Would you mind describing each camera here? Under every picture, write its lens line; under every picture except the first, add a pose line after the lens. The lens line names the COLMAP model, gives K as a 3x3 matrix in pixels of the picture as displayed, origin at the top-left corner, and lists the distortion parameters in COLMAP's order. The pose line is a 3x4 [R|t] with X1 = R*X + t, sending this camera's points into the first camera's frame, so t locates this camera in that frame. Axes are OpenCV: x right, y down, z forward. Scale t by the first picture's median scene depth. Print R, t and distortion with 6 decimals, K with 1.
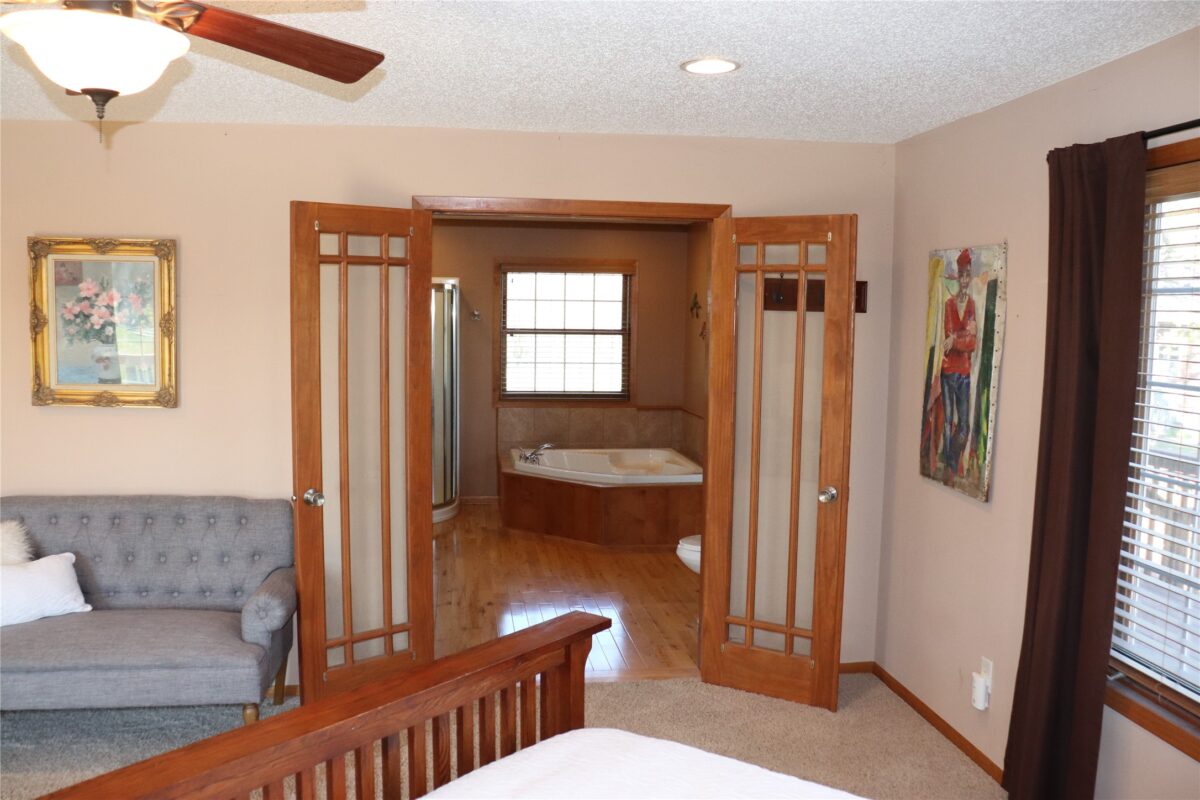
lens RADIAL K [[1019.5, 0, 600.0], [0, 1019.5, 400.0], [0, 0, 1]] dist [-0.161753, 0.222131]
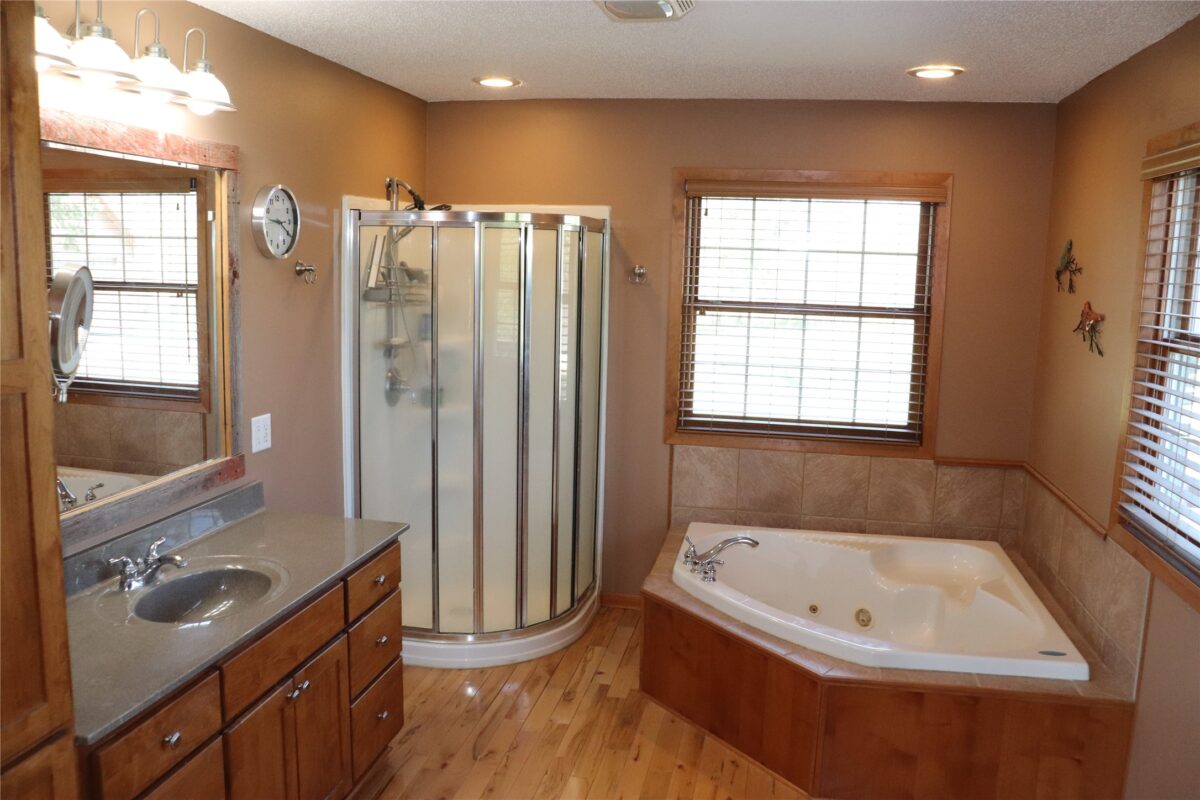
lens RADIAL K [[1019.5, 0, 600.0], [0, 1019.5, 400.0], [0, 0, 1]] dist [-0.161753, 0.222131]
pose [[0.947447, 0.059339, -0.314363, 0.033545], [-0.039022, 0.996746, 0.070538, -0.053123], [0.317525, -0.054564, 0.946679, 0.461879]]
